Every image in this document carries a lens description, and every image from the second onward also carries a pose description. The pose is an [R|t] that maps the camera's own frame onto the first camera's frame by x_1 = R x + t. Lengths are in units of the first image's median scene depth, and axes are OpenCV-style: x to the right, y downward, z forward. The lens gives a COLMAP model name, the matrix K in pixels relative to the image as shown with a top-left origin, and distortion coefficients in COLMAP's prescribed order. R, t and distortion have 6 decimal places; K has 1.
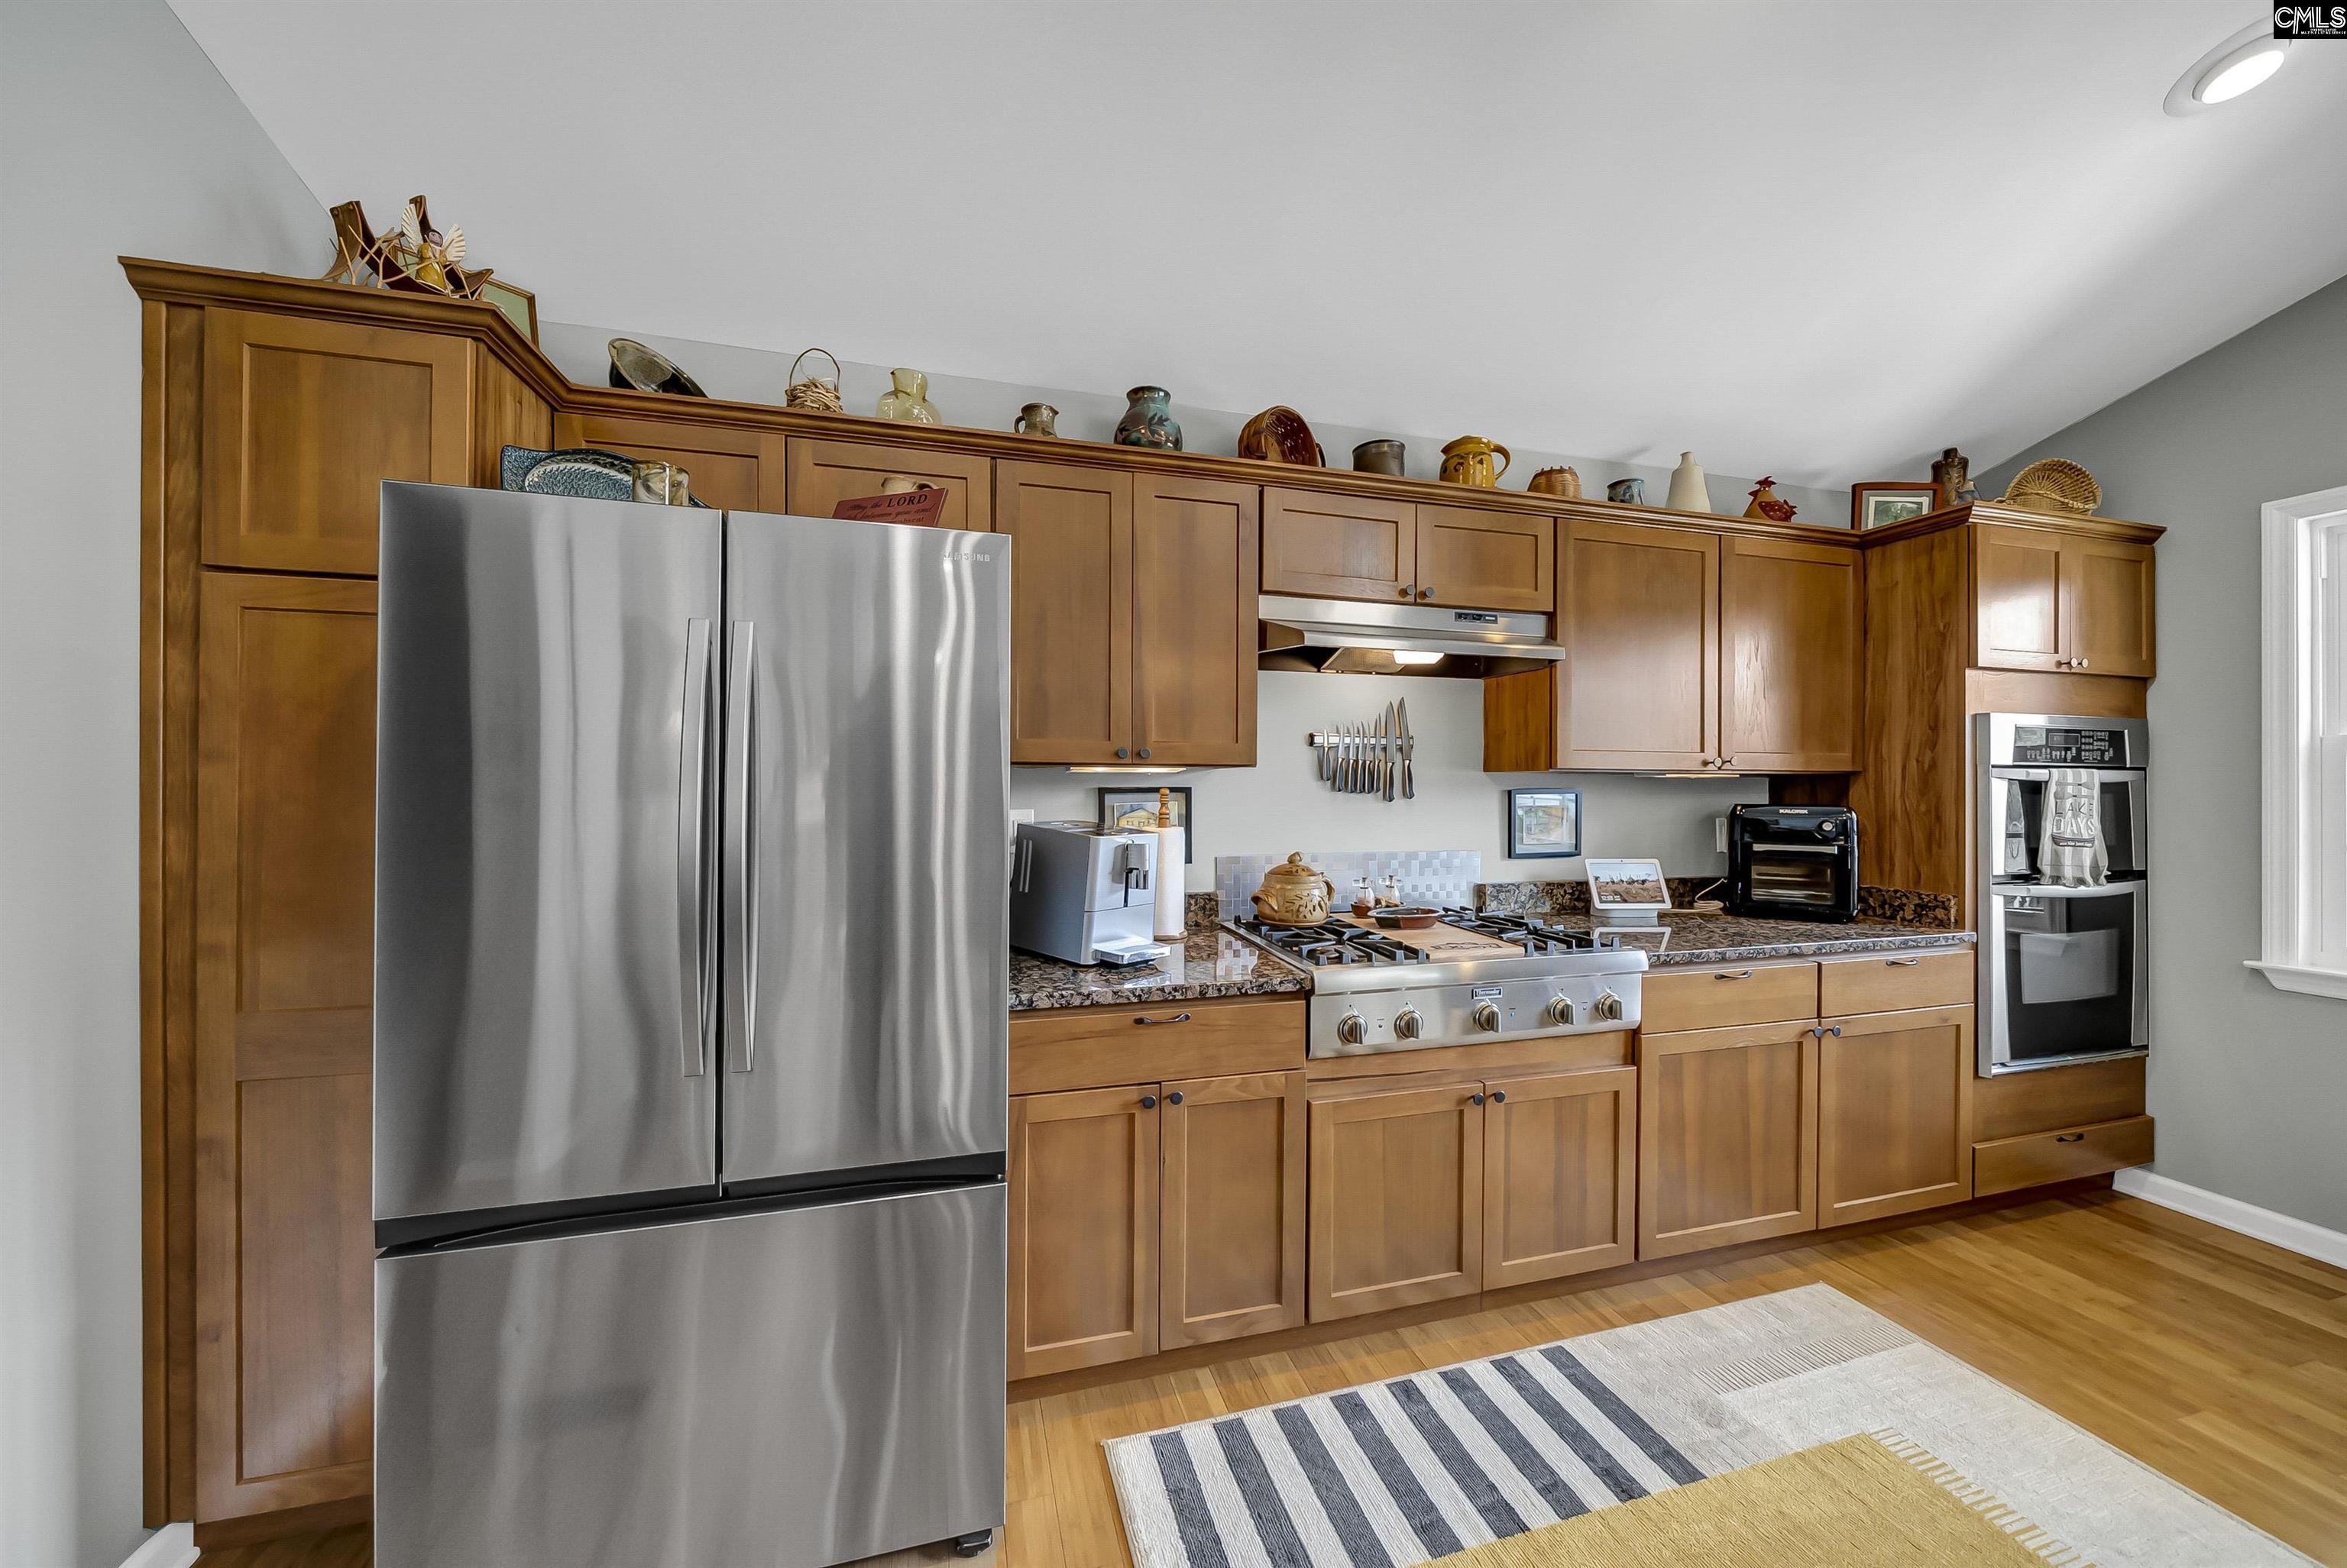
lens RADIAL K [[810.5, 0, 1159.2], [0, 810.5, 782.1], [0, 0, 1]] dist [-0.010788, 0.000060]
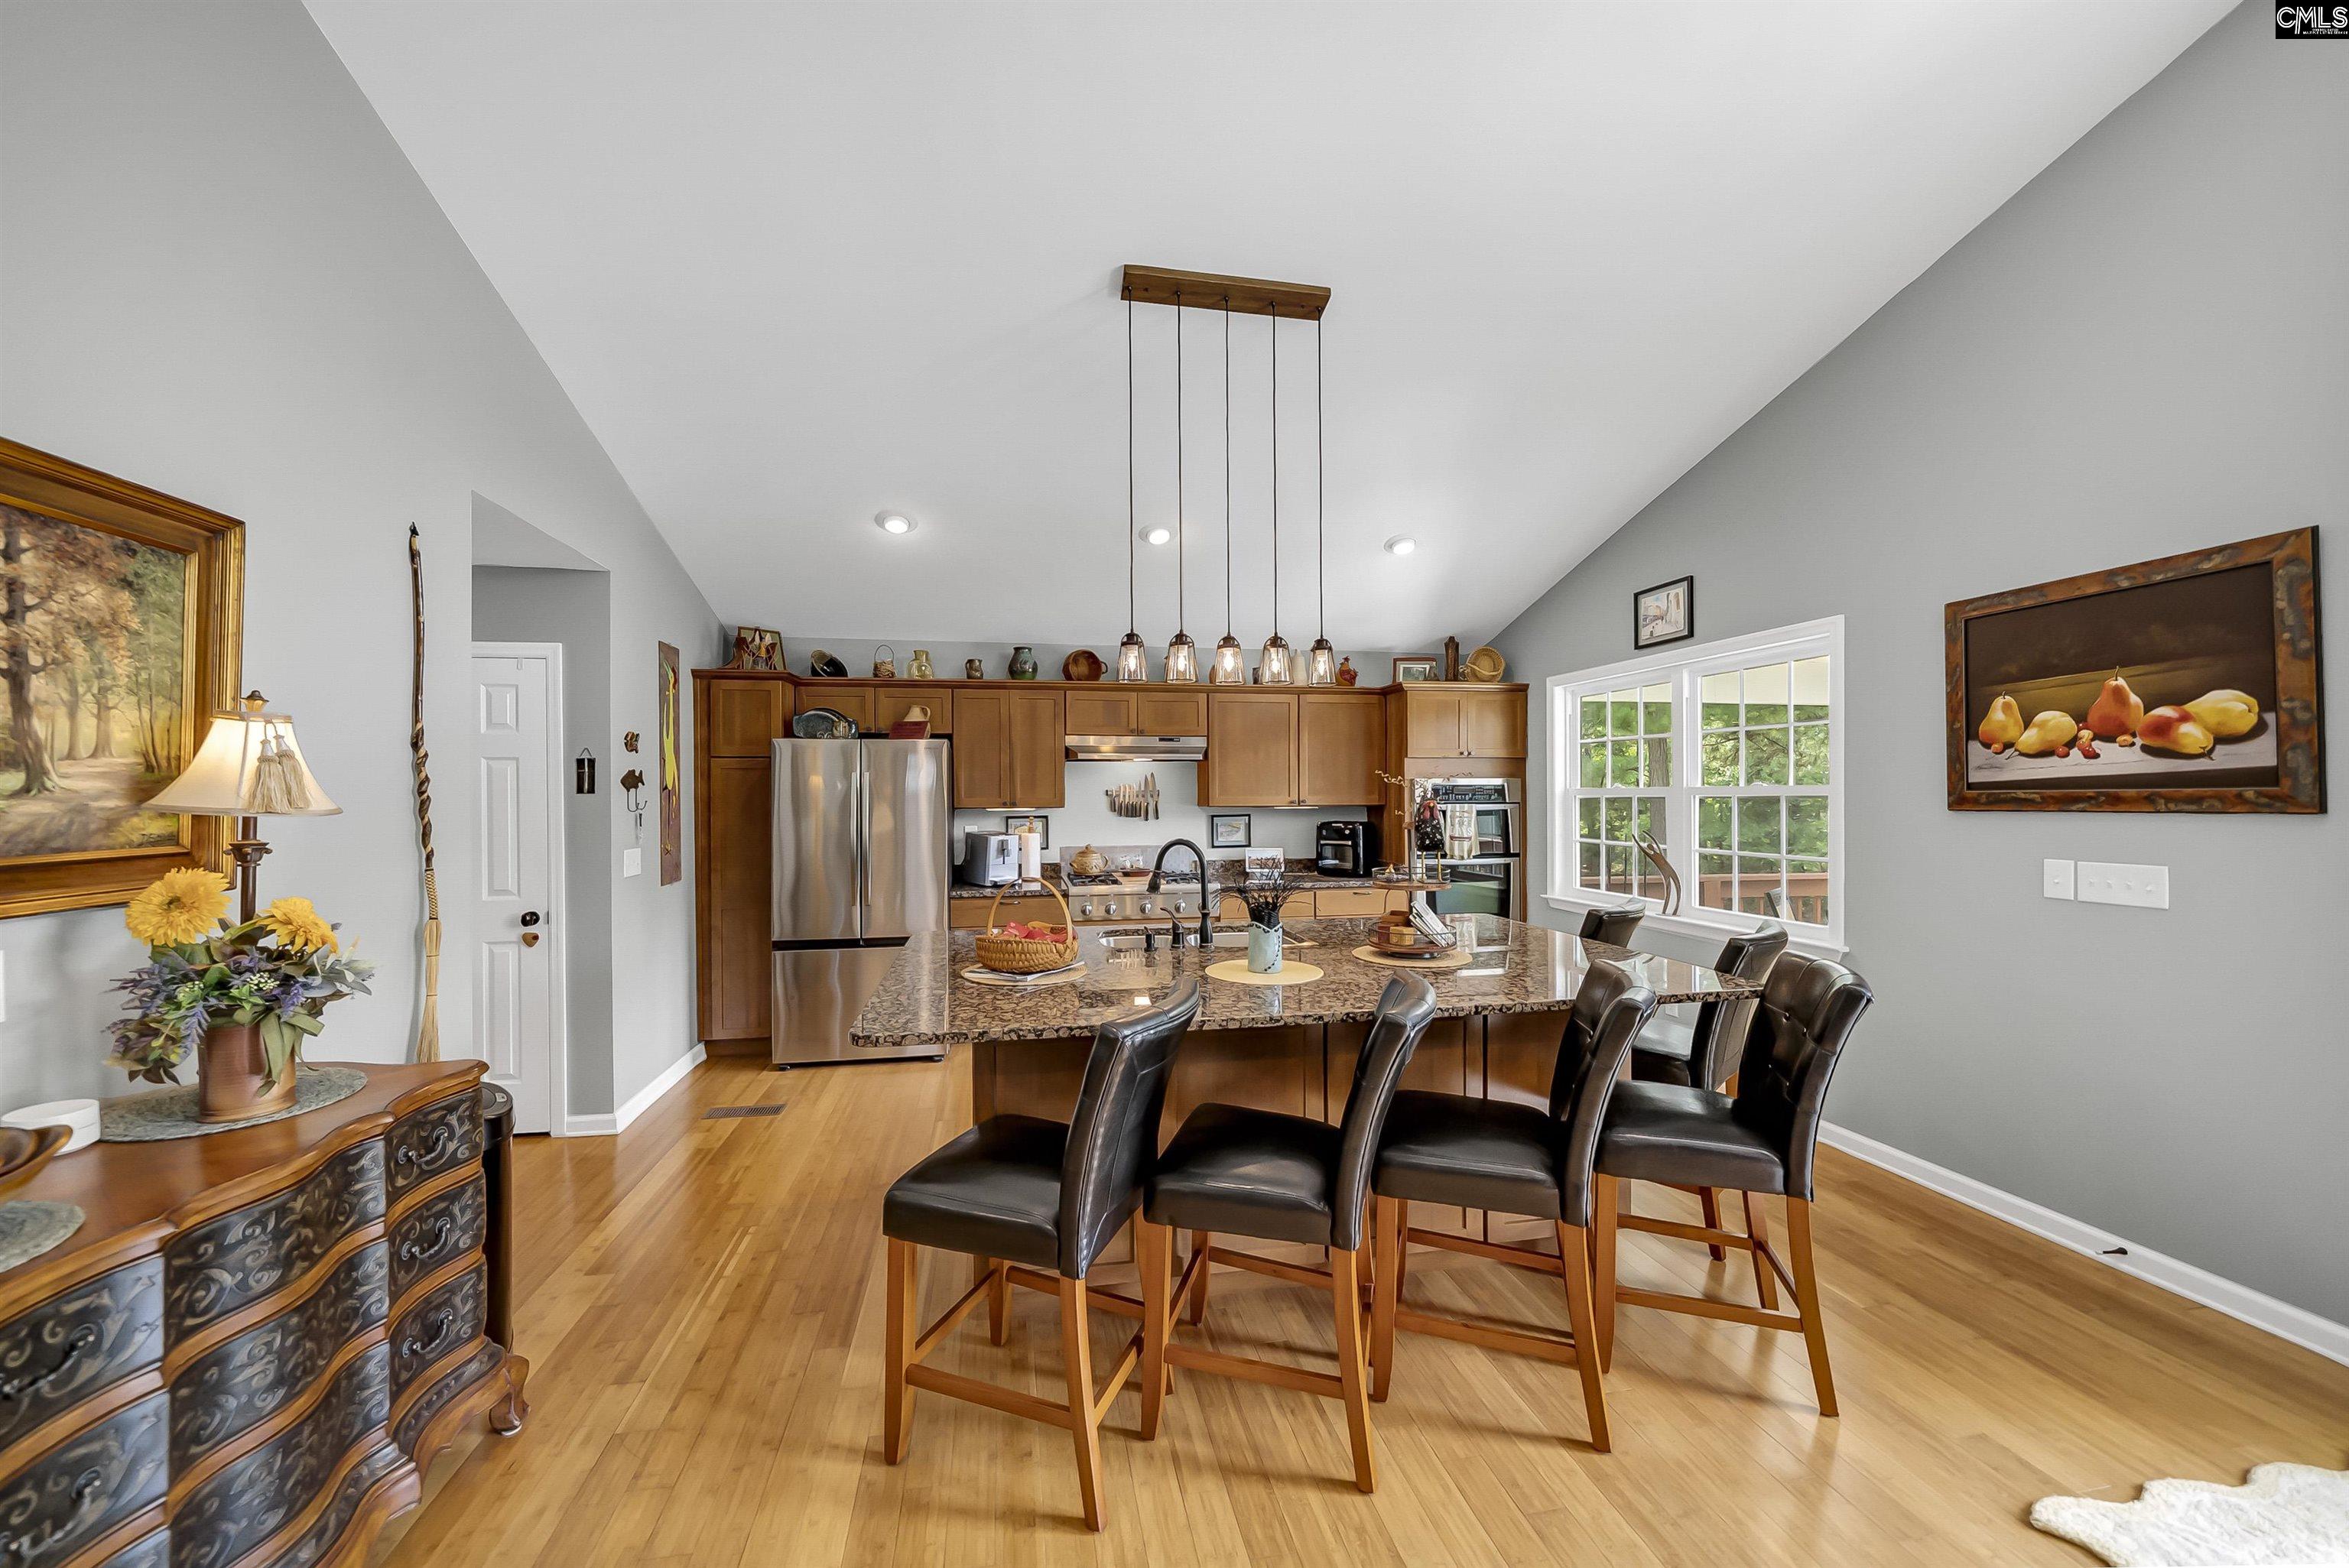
lens RADIAL K [[811.3, 0, 1151.3], [0, 811.3, 798.2], [0, 0, 1]] dist [-0.010788, 0.000060]
pose [[0.995413, -0.007327, -0.095387, 0.552039], [0.008311, 0.999916, 0.009918, -0.062836], [0.095307, -0.010666, 0.995391, -1.252417]]
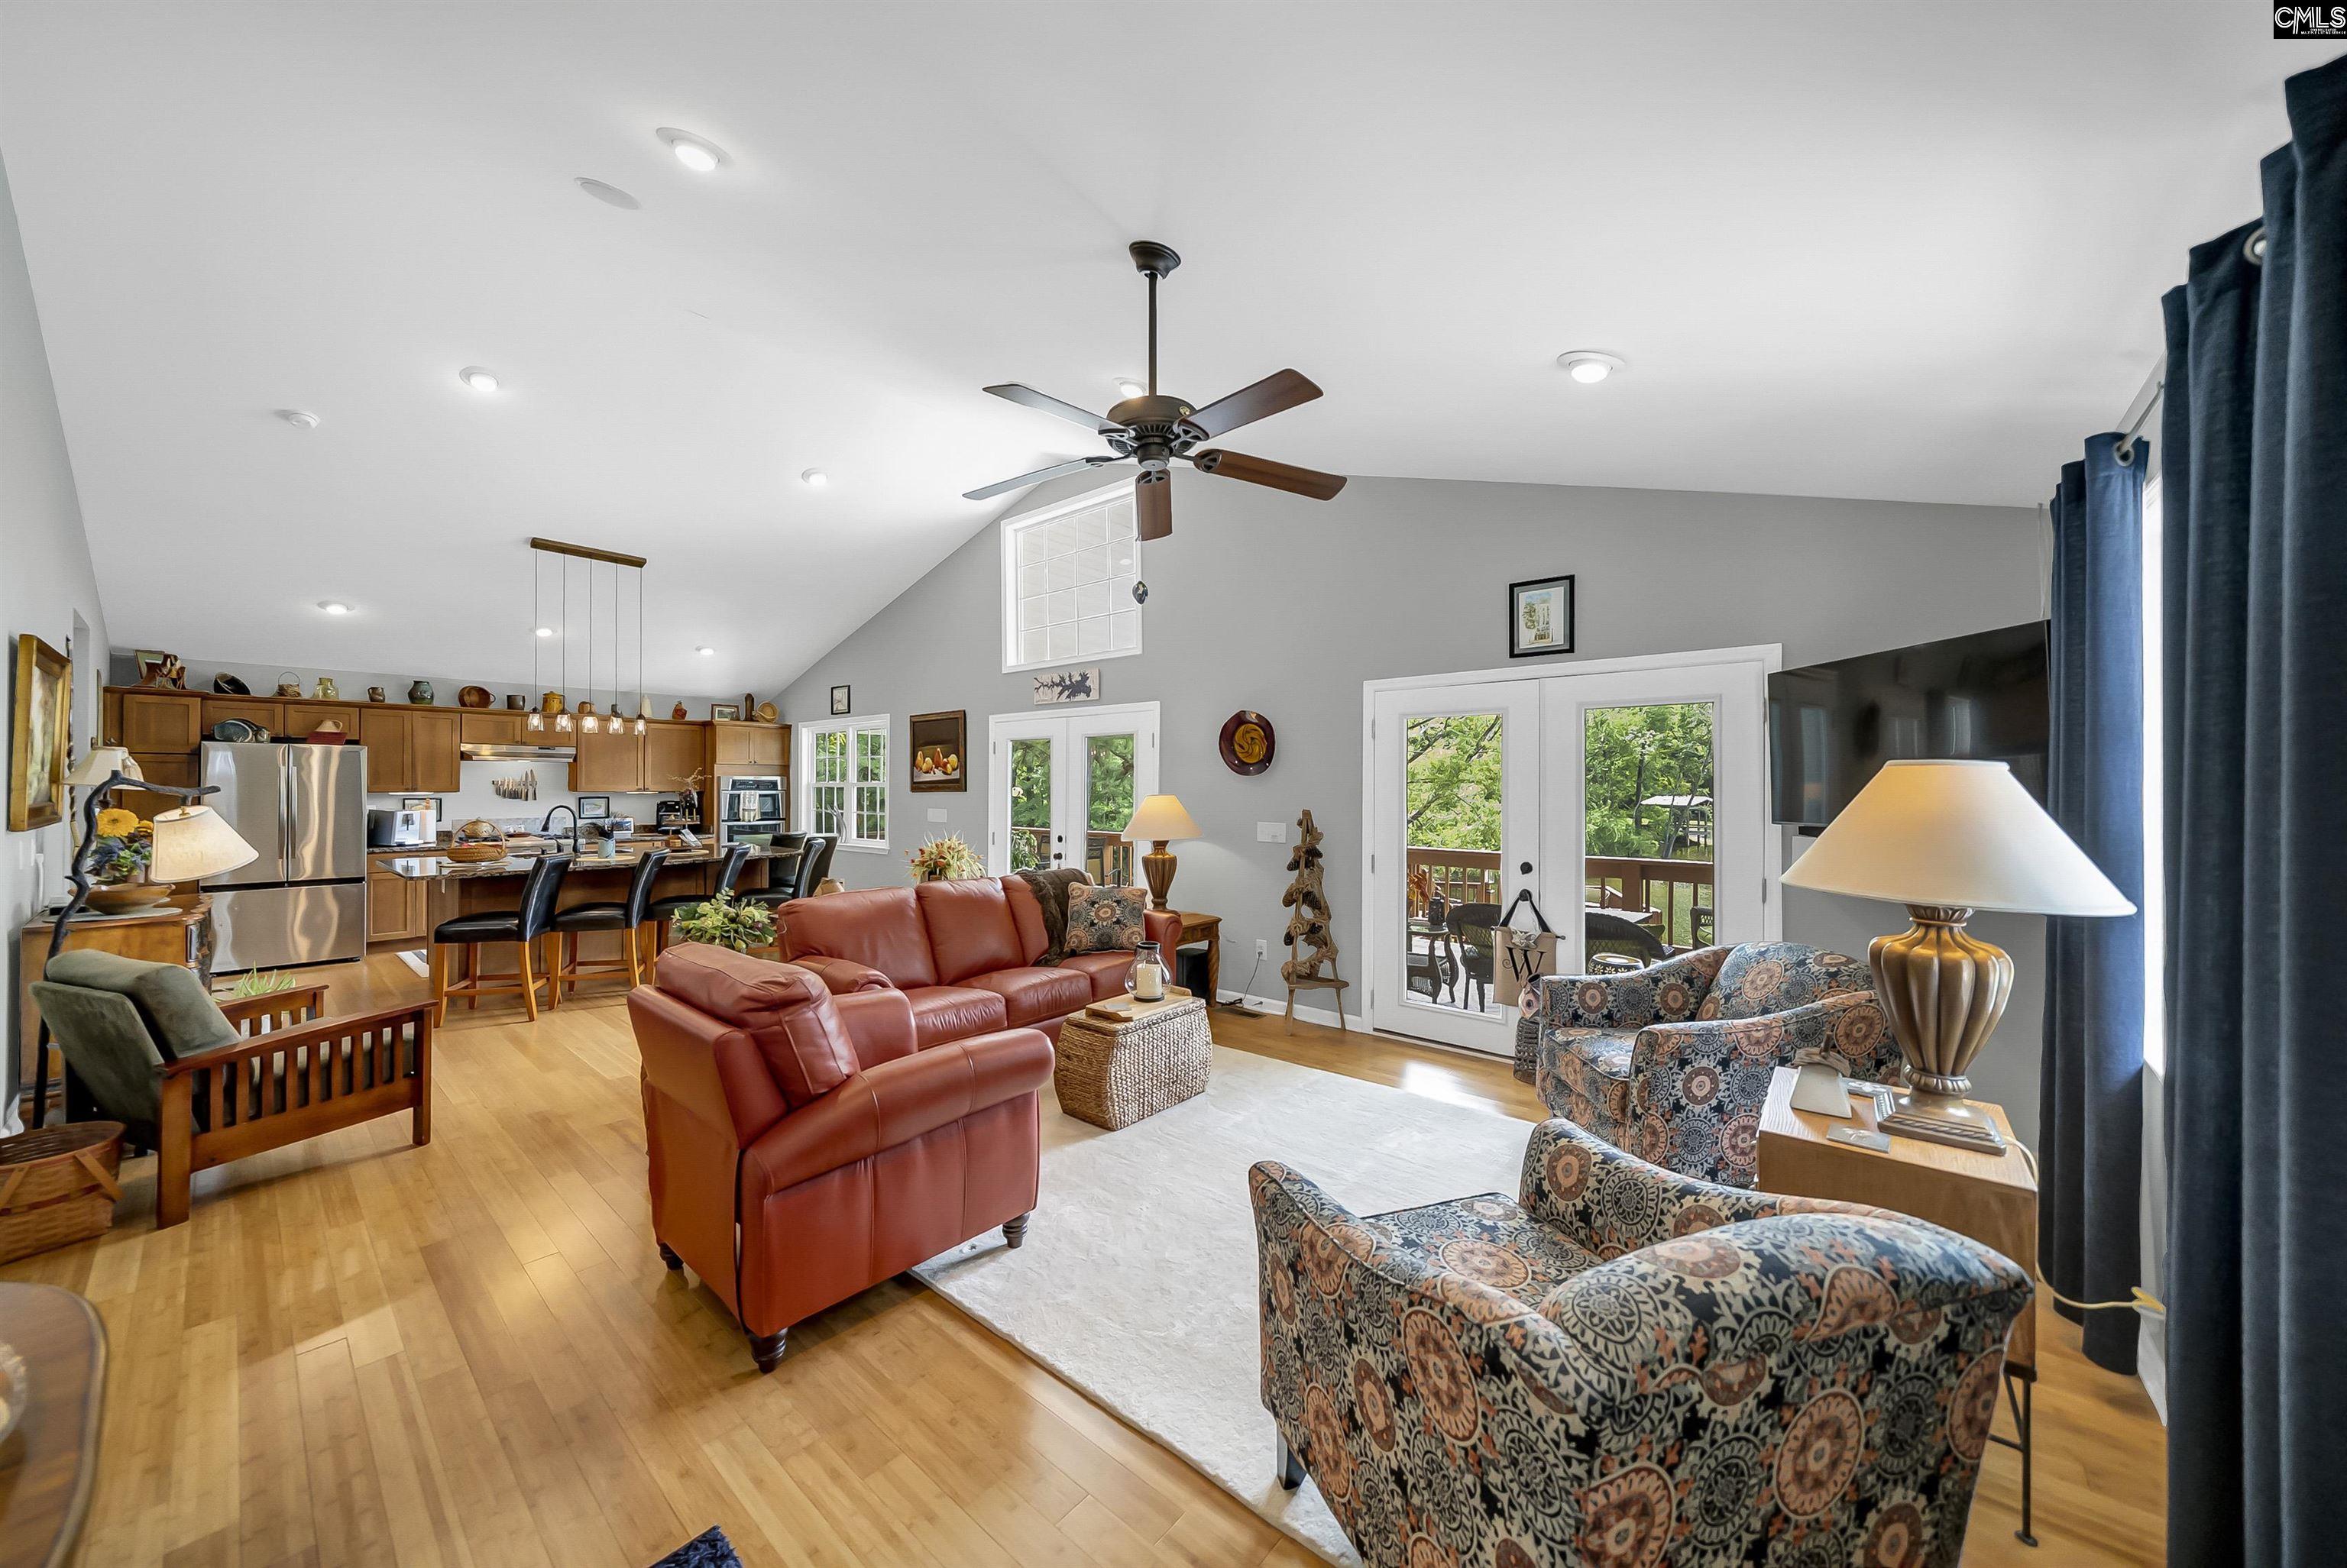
lens RADIAL K [[810.5, 0, 1161.4], [0, 810.5, 787.8], [0, 0, 1]] dist [-0.010788, 0.000060]
pose [[0.822427, -0.002091, 0.568867, 0.591774], [-0.002758, 0.999967, 0.007664, -0.067620], [-0.568864, -0.007872, 0.822394, -3.362479]]
